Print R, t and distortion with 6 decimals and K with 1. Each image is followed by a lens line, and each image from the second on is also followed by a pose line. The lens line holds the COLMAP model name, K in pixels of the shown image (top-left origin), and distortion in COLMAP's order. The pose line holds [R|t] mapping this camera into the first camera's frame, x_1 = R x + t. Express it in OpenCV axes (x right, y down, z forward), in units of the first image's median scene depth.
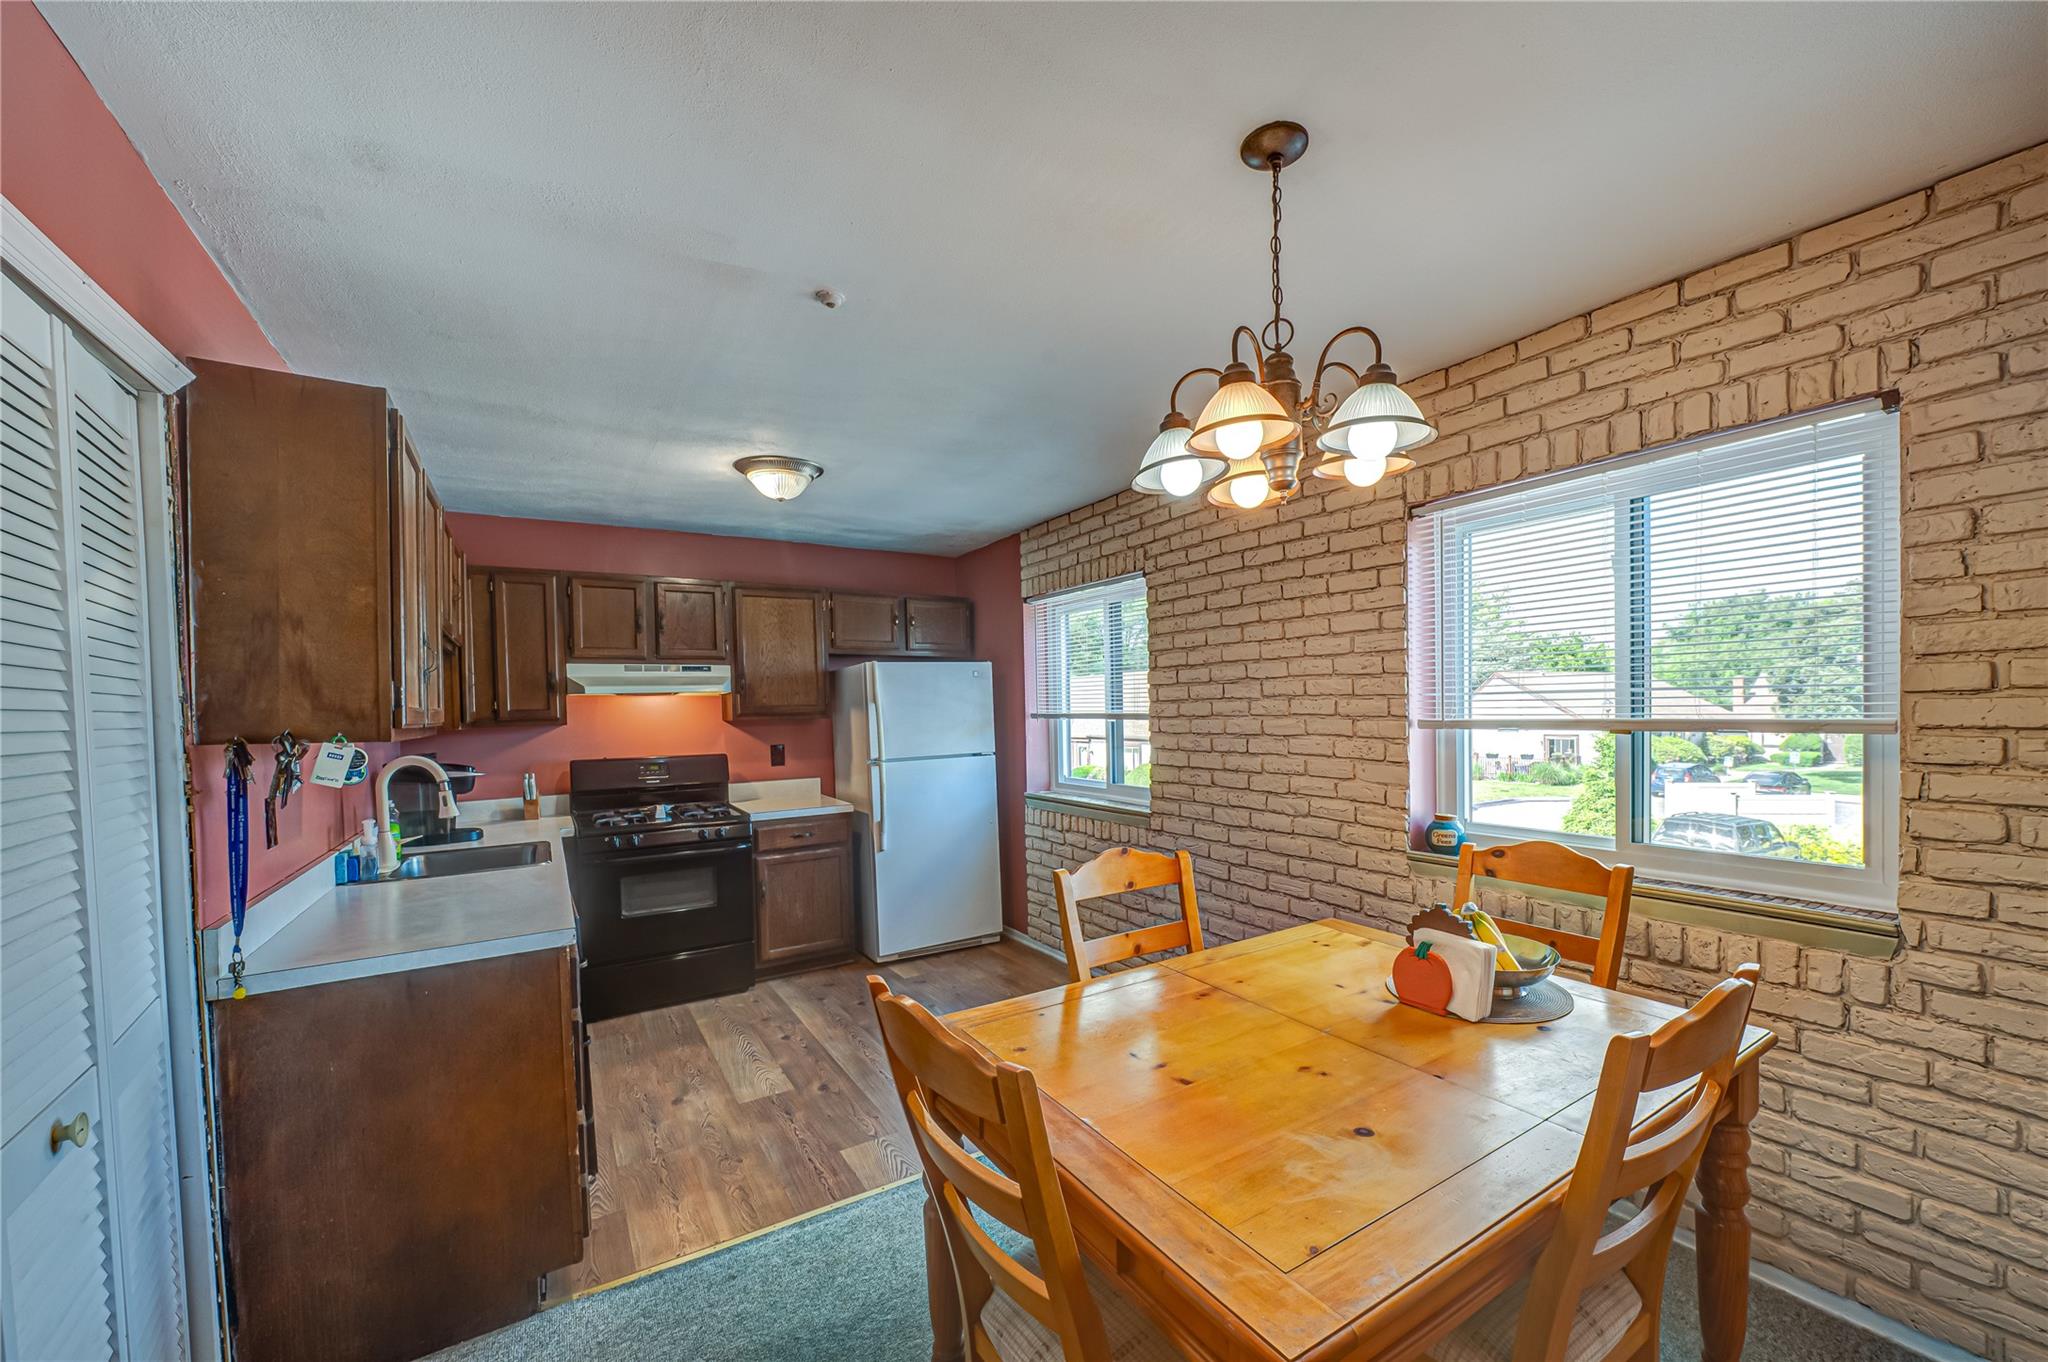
lens RADIAL K [[803.2, 0, 1080.8], [0, 803.2, 724.2], [0, 0, 1]] dist [-0.010220, -0.000241]
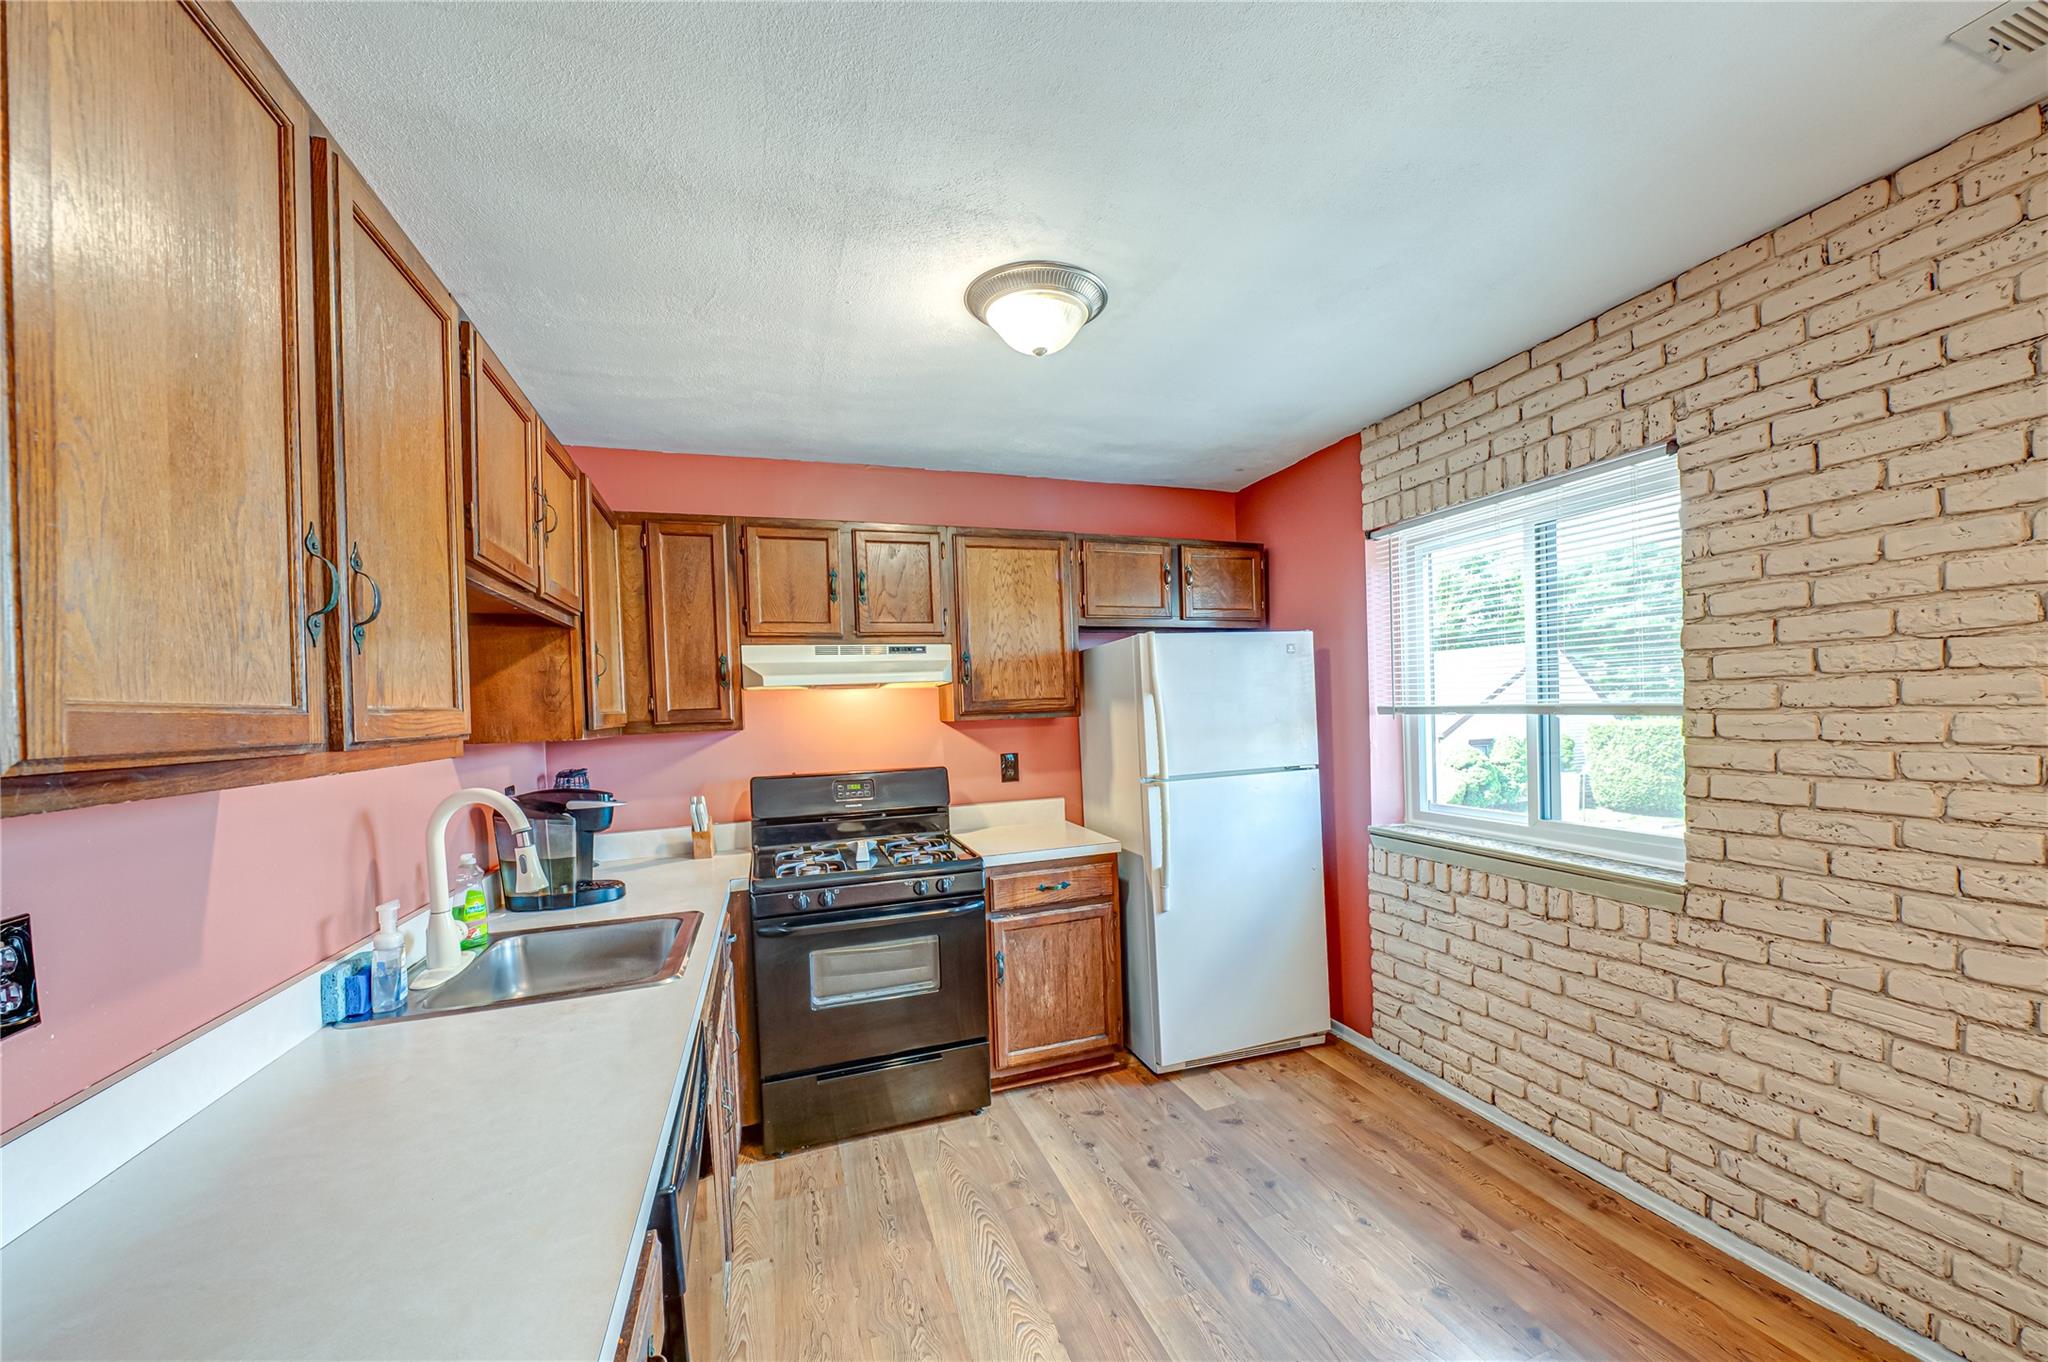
lens RADIAL K [[803.2, 0, 1080.8], [0, 803.2, 724.2], [0, 0, 1]] dist [-0.010220, -0.000241]
pose [[0.974507, -0.007455, -0.224234, -0.166392], [0.008781, 0.999949, 0.004914, -0.004653], [0.224186, -0.006758, 0.974523, 0.331240]]
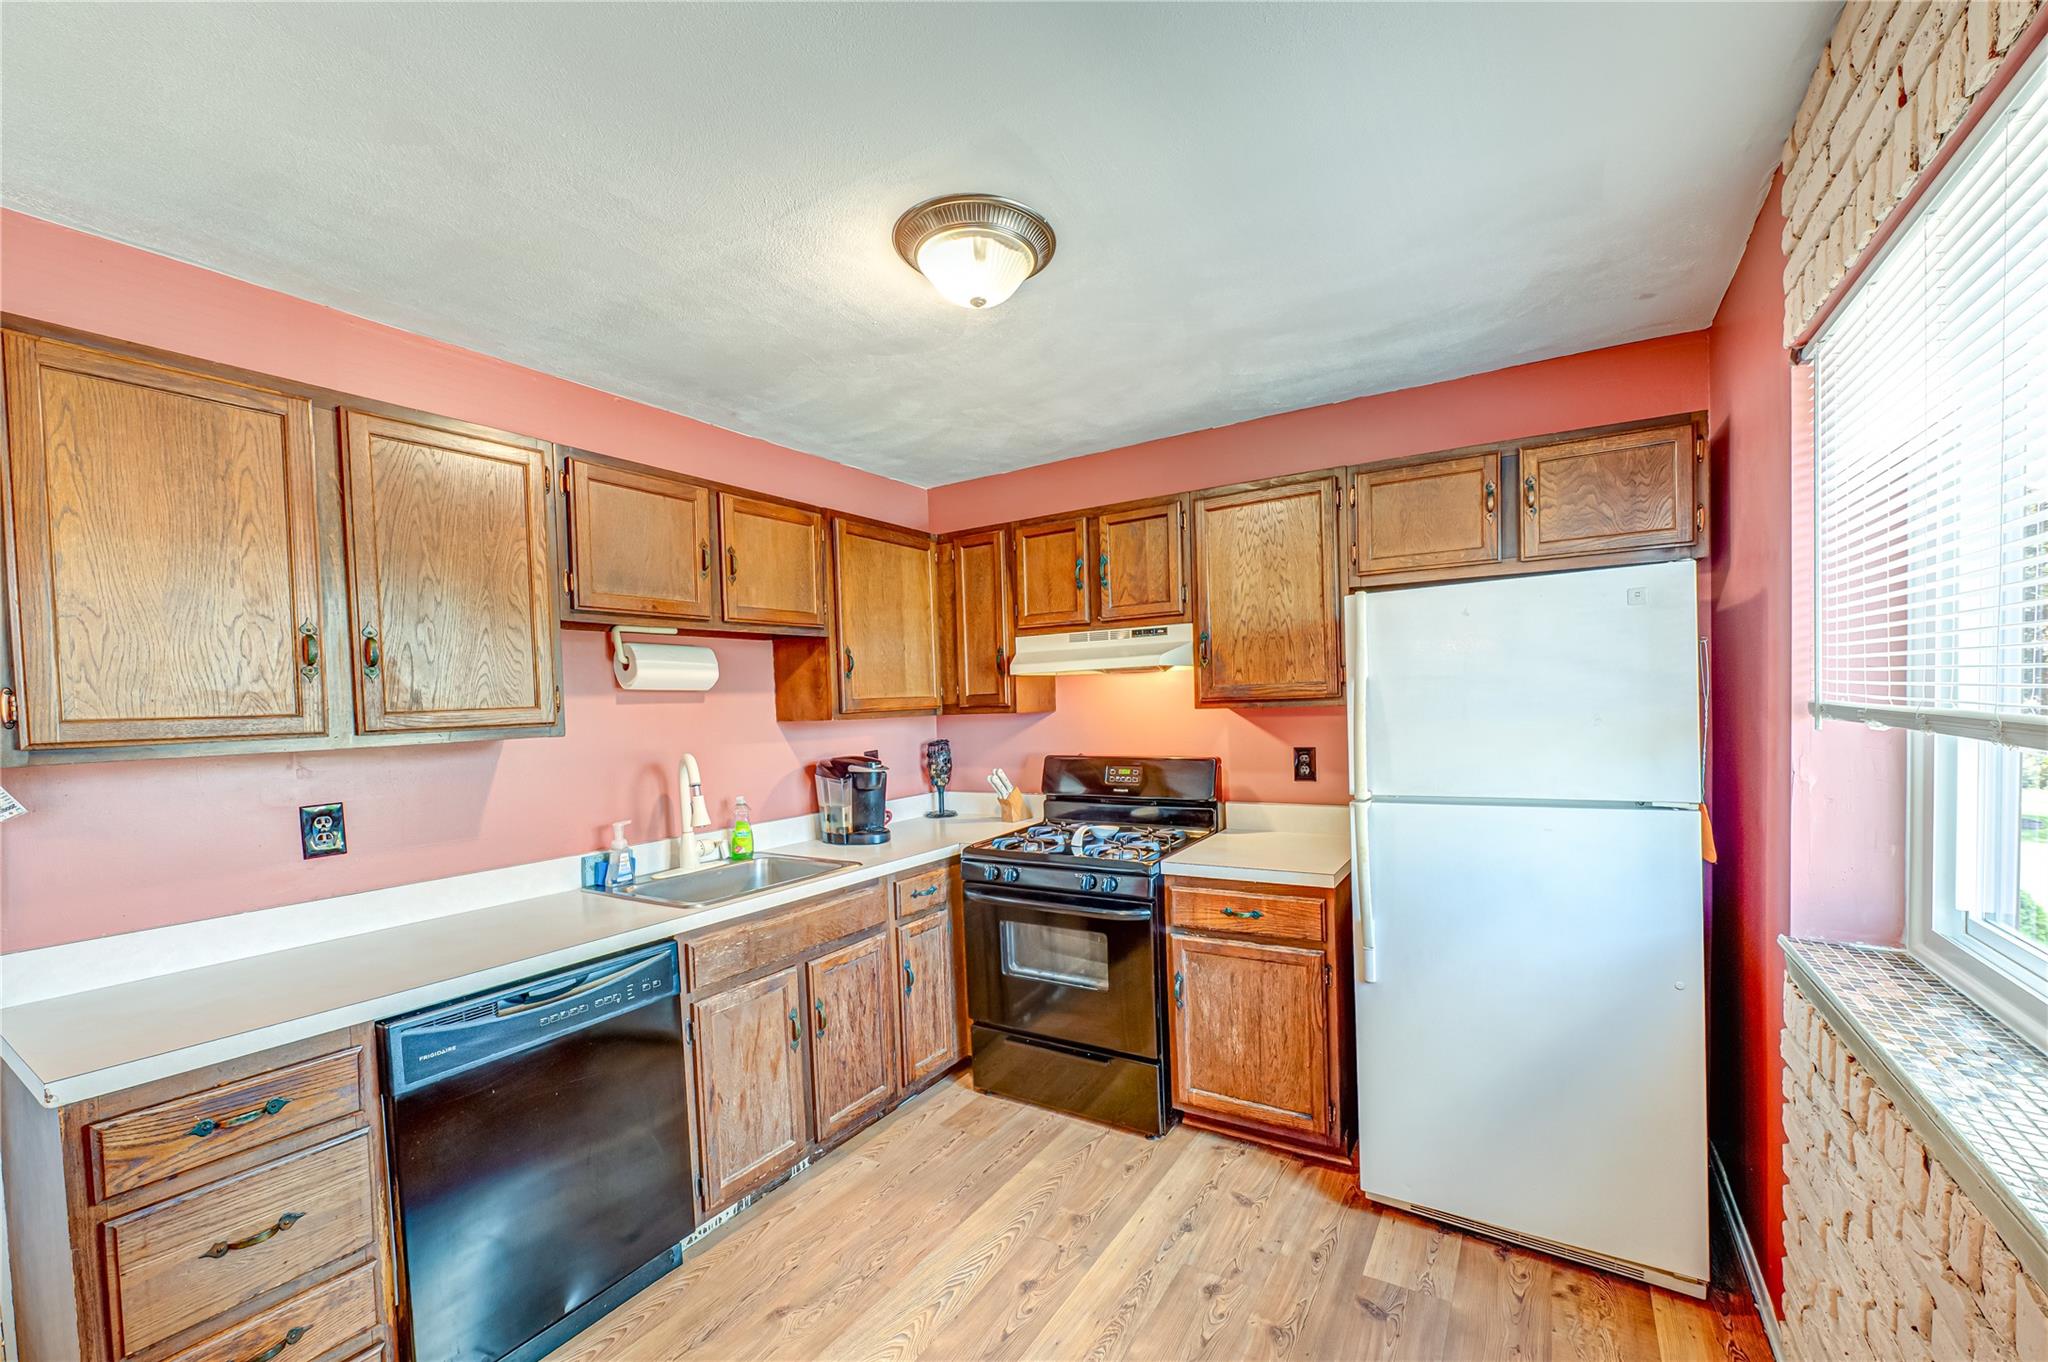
lens RADIAL K [[803.2, 0, 1080.8], [0, 803.2, 724.2], [0, 0, 1]] dist [-0.010220, -0.000241]
pose [[0.433259, 0.037156, -0.900503, 0.111222], [0.002478, 0.999097, 0.042416, -0.020322], [0.901266, -0.020609, 0.432775, 0.648695]]
